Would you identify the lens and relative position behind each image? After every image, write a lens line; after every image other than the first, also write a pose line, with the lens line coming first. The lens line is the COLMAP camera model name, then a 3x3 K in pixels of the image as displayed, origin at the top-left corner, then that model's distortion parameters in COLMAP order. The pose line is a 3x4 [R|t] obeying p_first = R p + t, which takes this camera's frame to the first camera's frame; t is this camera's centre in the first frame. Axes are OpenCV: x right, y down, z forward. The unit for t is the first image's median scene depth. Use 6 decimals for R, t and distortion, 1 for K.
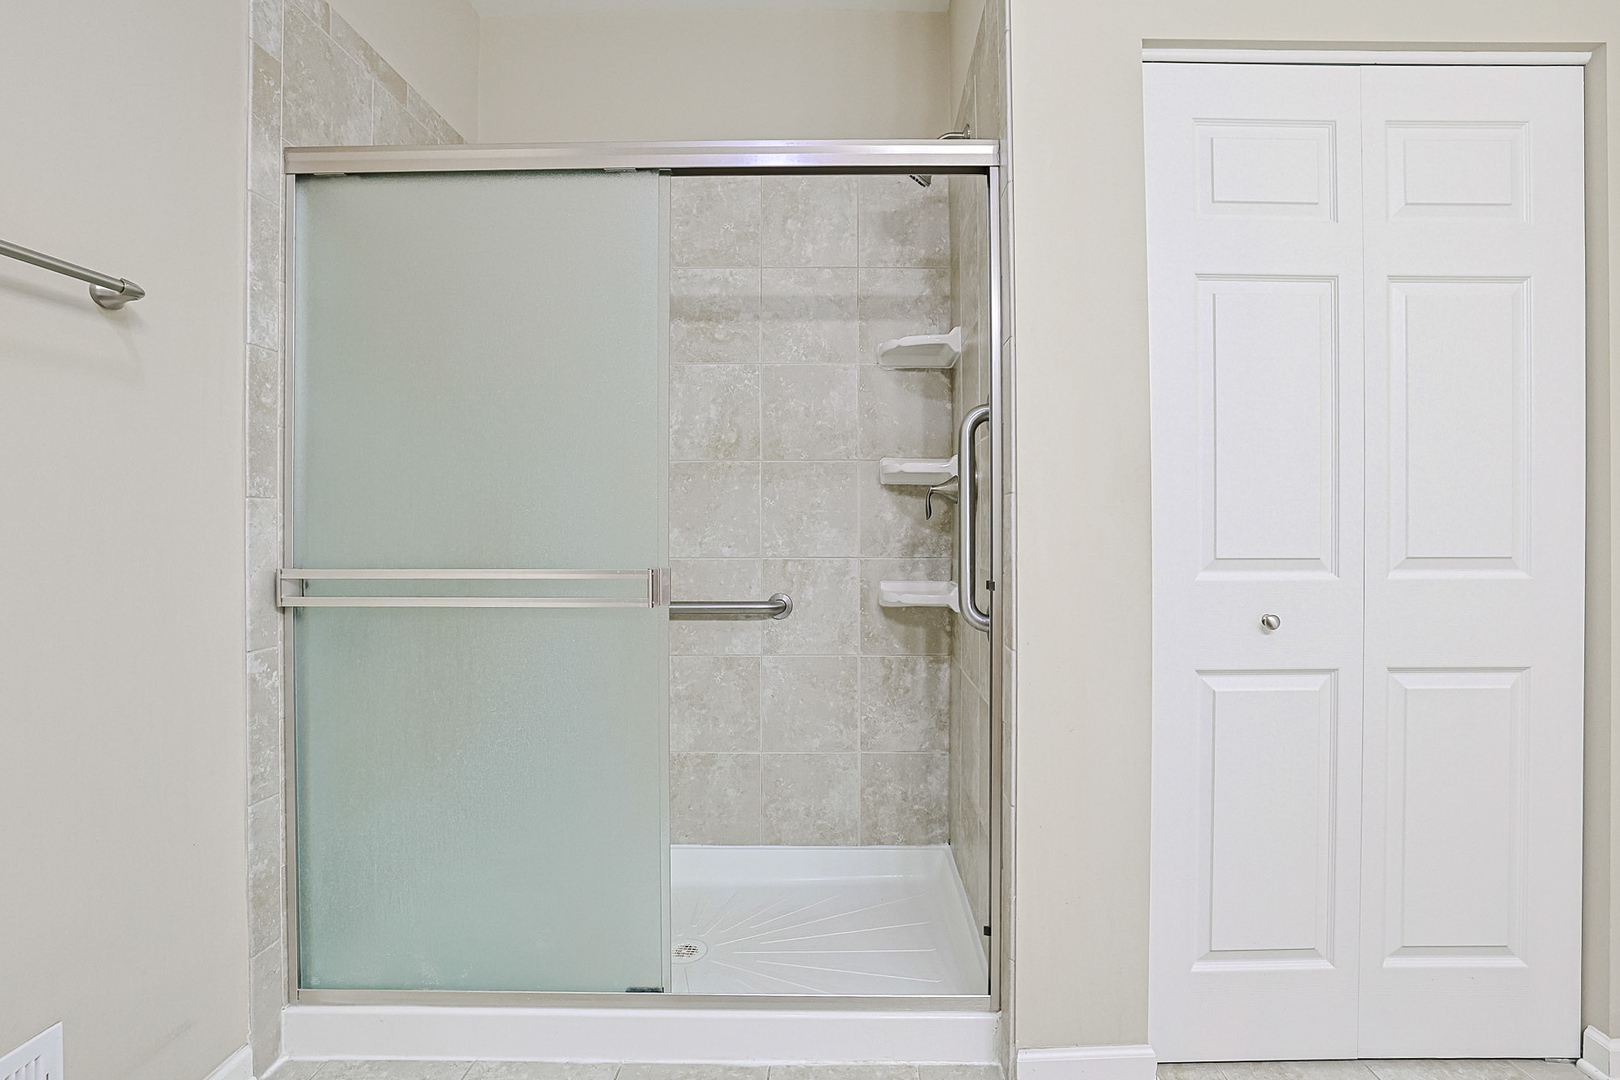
lens RADIAL K [[749.6, 0, 801.7], [0, 749.6, 510.3], [0, 0, 1]] dist [-0.050402, 0.018578]
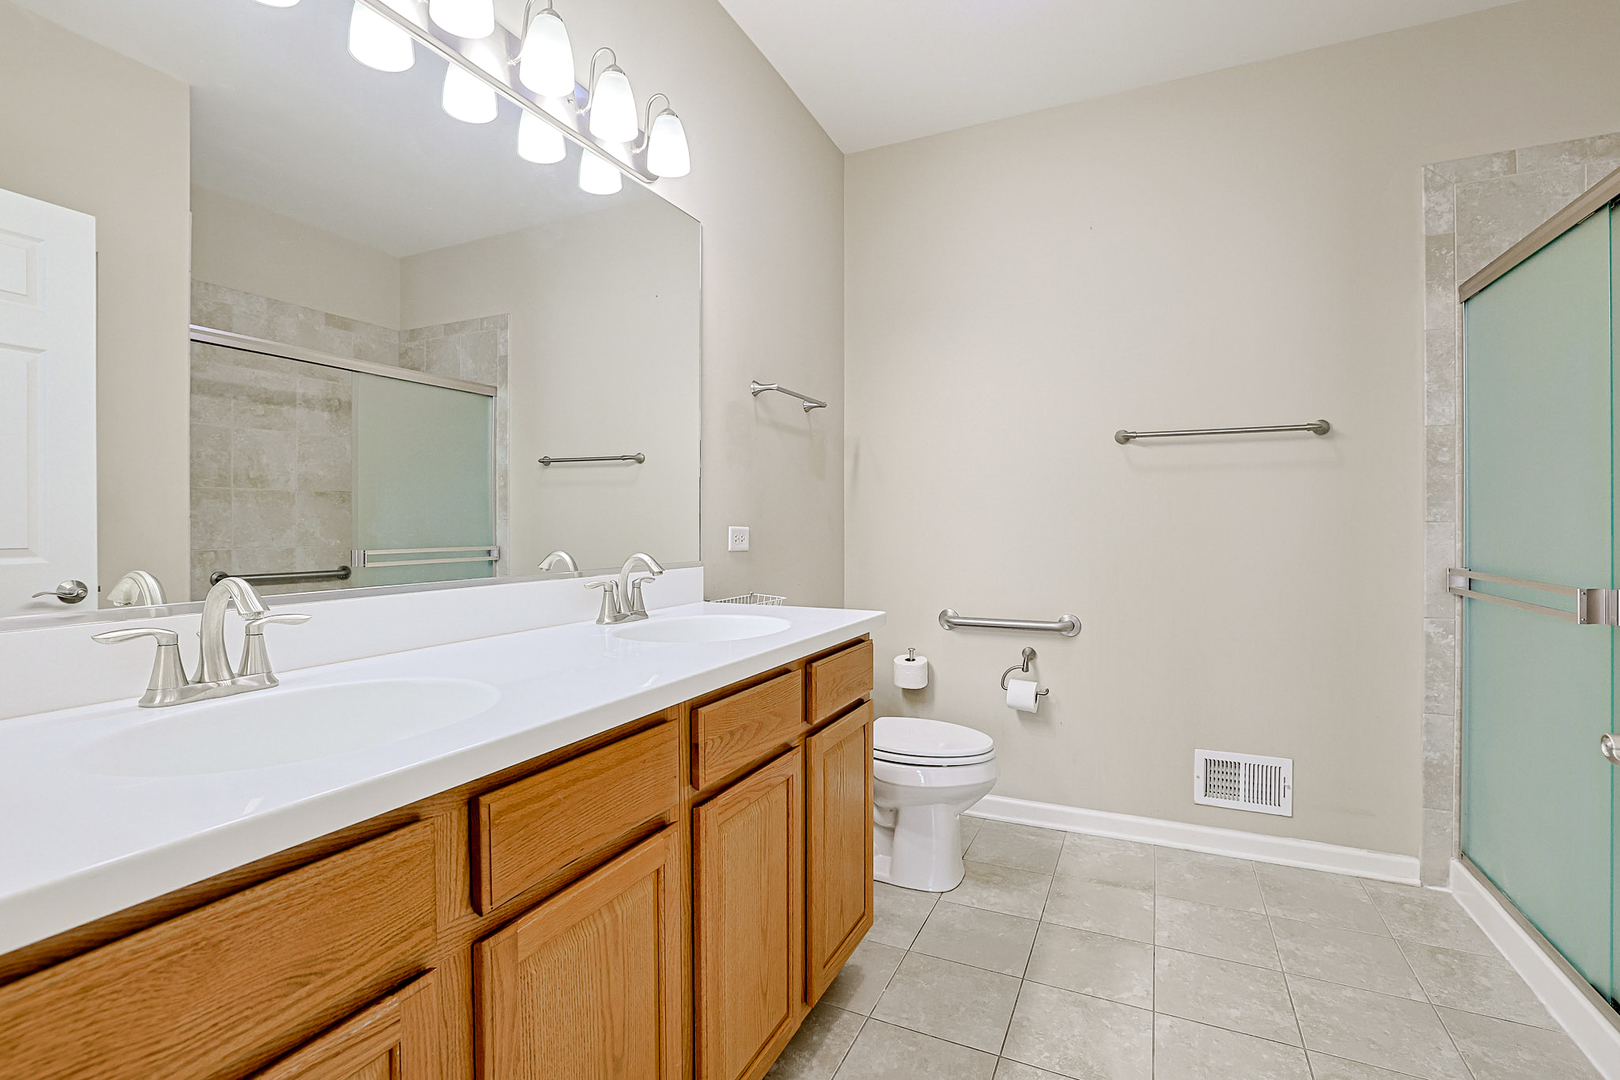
lens RADIAL K [[749.6, 0, 801.7], [0, 749.6, 510.3], [0, 0, 1]] dist [-0.050402, 0.018578]
pose [[-0.425021, -0.014076, -0.905074, 1.254952], [0.003250, 0.999849, -0.017076, -0.019611], [0.905177, -0.010199, -0.424911, 0.428516]]
